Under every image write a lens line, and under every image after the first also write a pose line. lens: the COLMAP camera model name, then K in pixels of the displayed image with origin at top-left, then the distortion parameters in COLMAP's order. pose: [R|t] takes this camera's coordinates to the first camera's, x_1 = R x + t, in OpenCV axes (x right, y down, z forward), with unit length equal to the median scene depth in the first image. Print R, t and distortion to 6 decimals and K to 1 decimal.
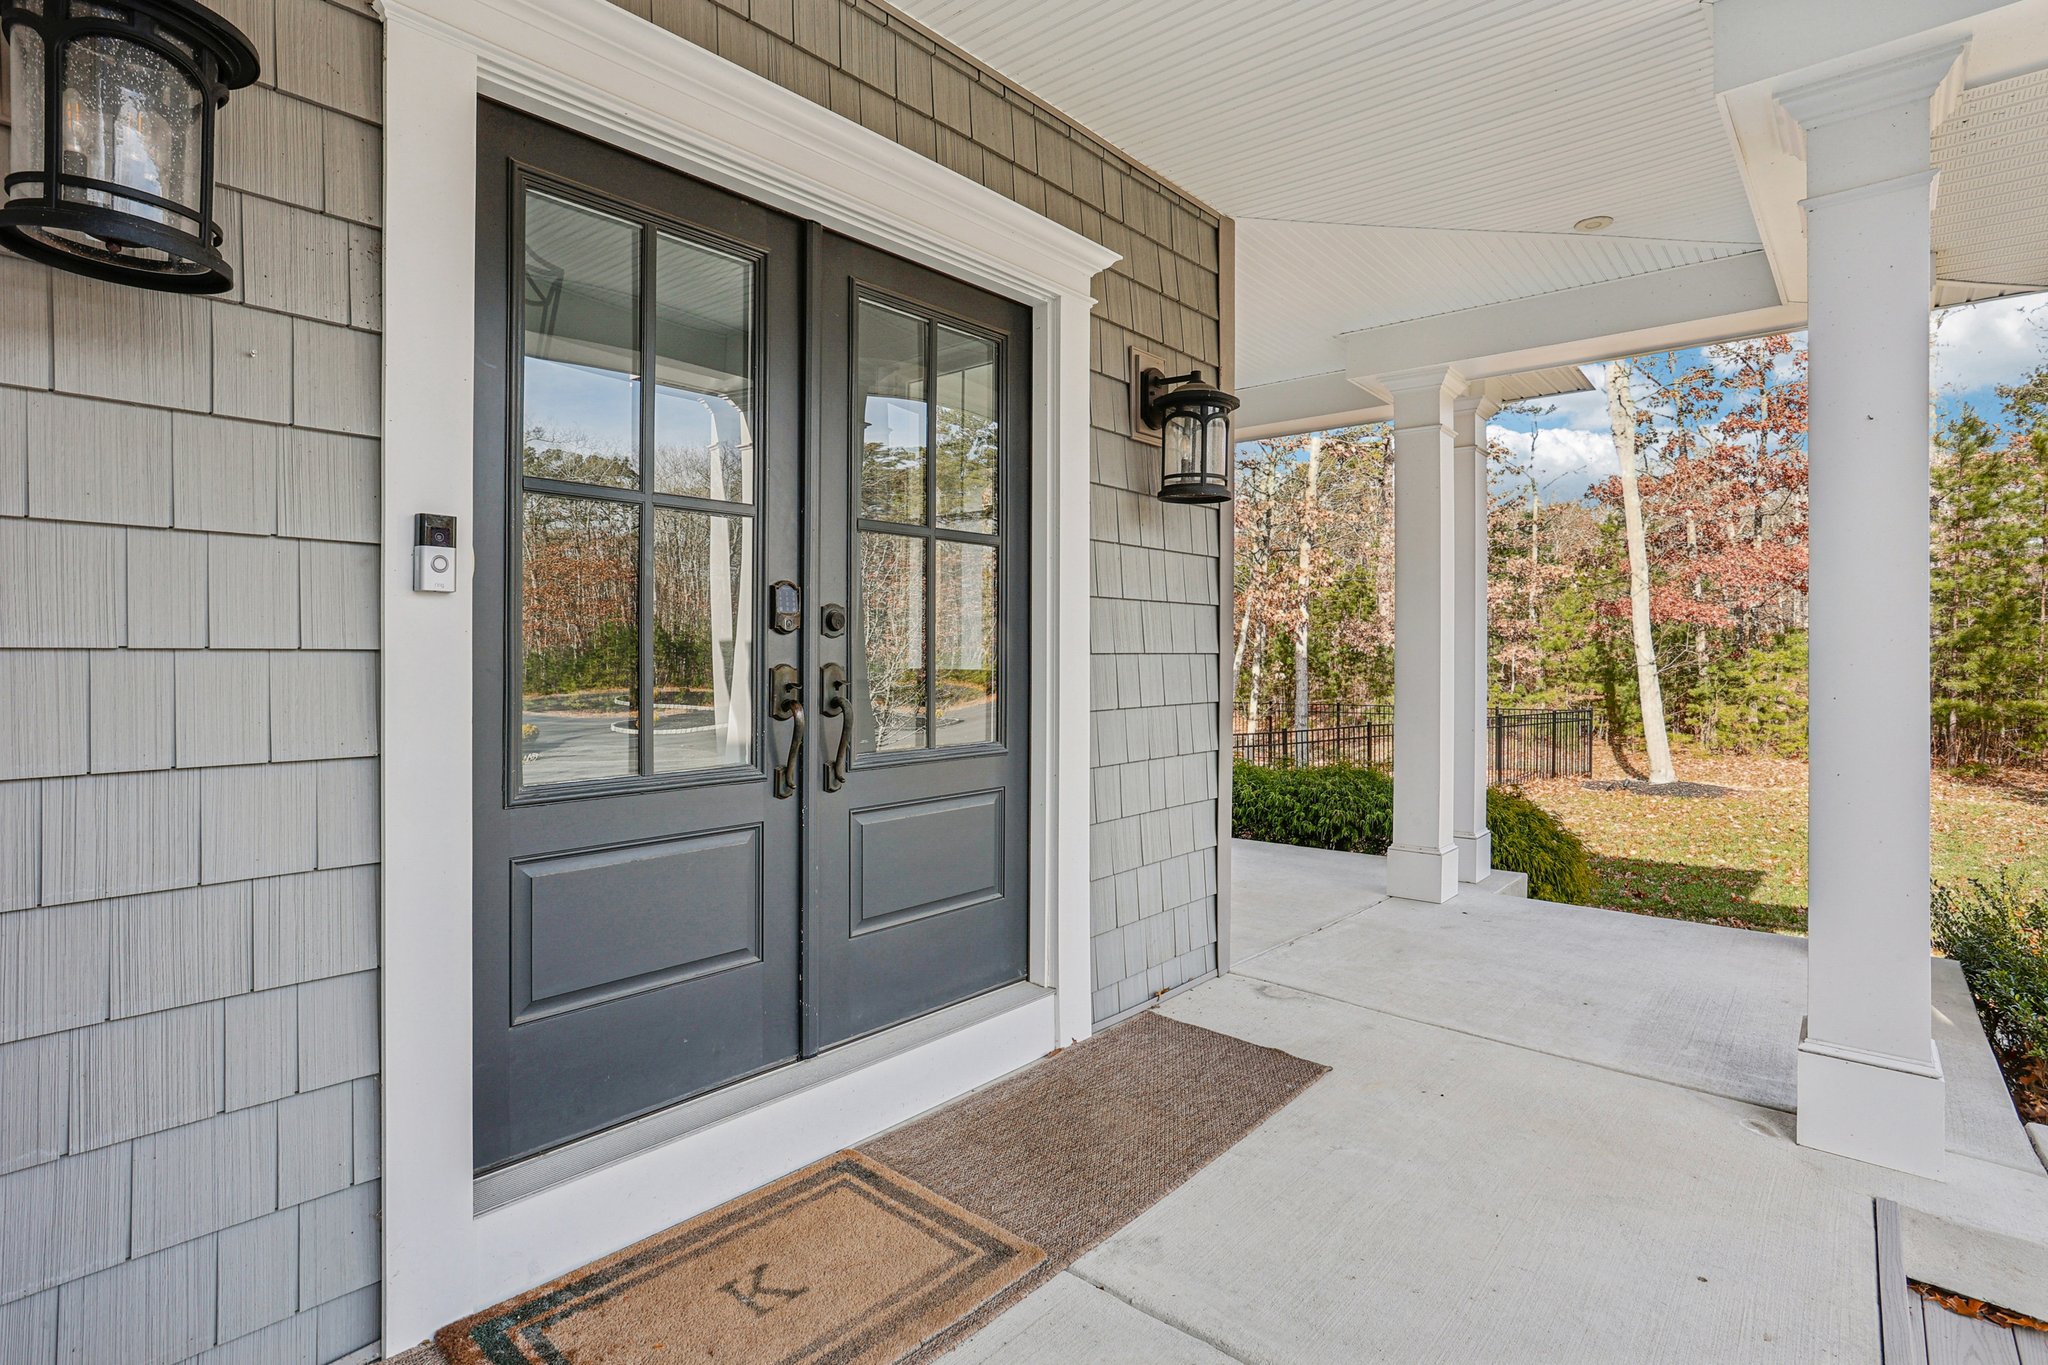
lens RADIAL K [[971.1, 0, 1020.6], [0, 971.1, 646.9], [0, 0, 1]] dist [-0.018447, -0.000156]
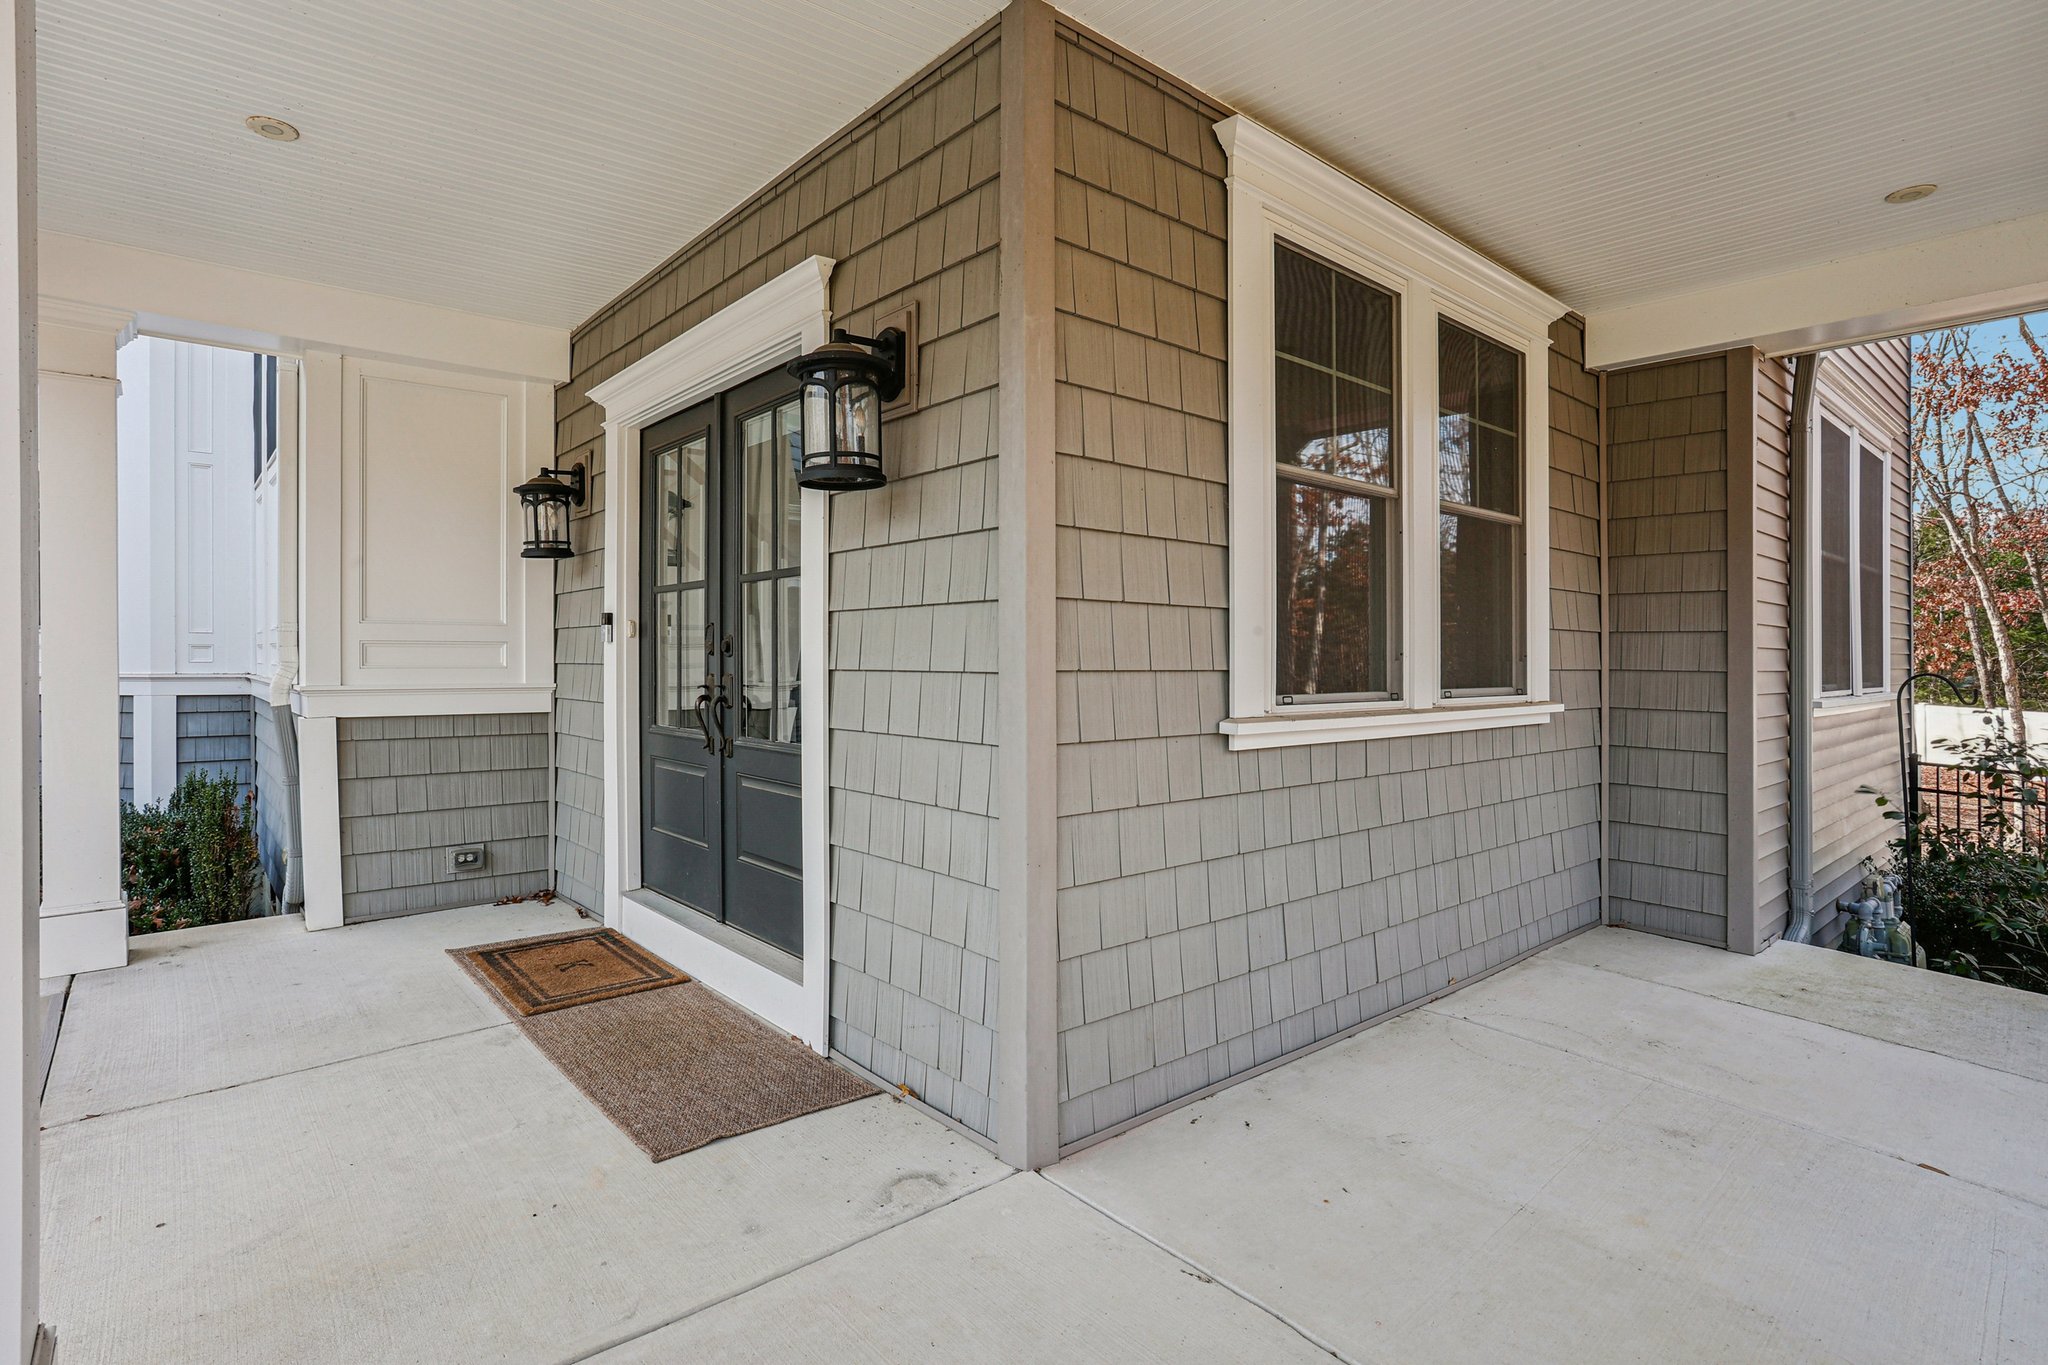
lens RADIAL K [[1064.2, 0, 1027.0], [0, 1064.2, 661.8], [0, 0, 1]] dist [-0.023815, -0.000151]
pose [[-0.139775, -0.001063, -0.990183, 0.502417], [-0.002171, 0.999997, -0.000767, 0.000057], [0.990181, 0.002042, -0.139777, 0.611249]]
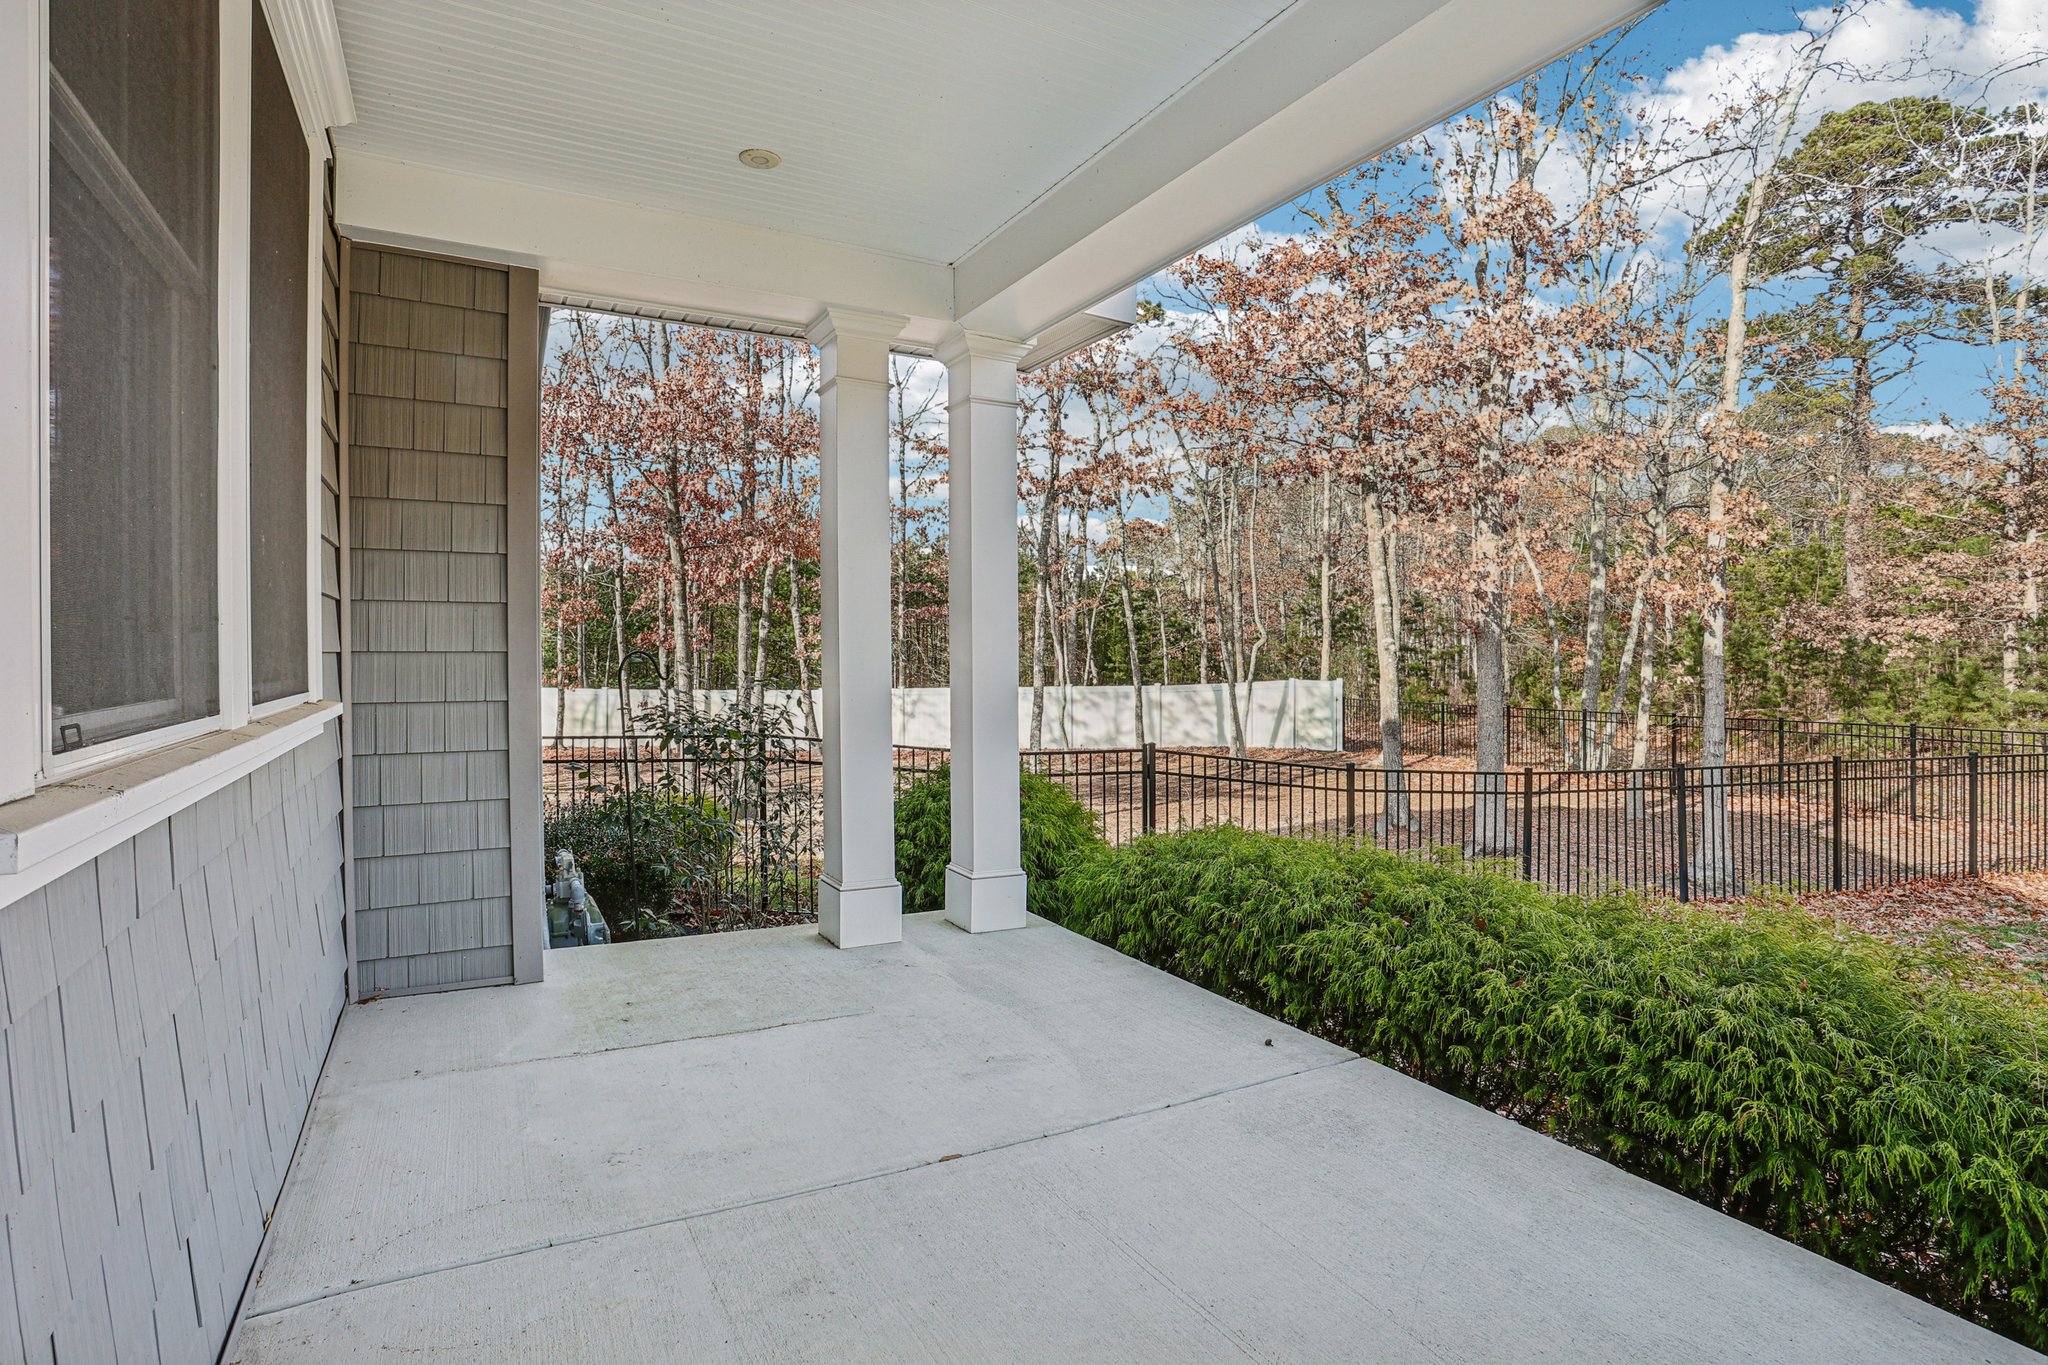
lens RADIAL K [[971.1, 0, 1020.6], [0, 971.1, 646.9], [0, 0, 1]] dist [-0.018447, -0.000156]
pose [[0.937460, -0.003018, -0.348079, 0.196279], [0.004211, 0.999988, 0.002669, 0.002376], [0.348066, -0.003968, 0.937461, 0.570957]]
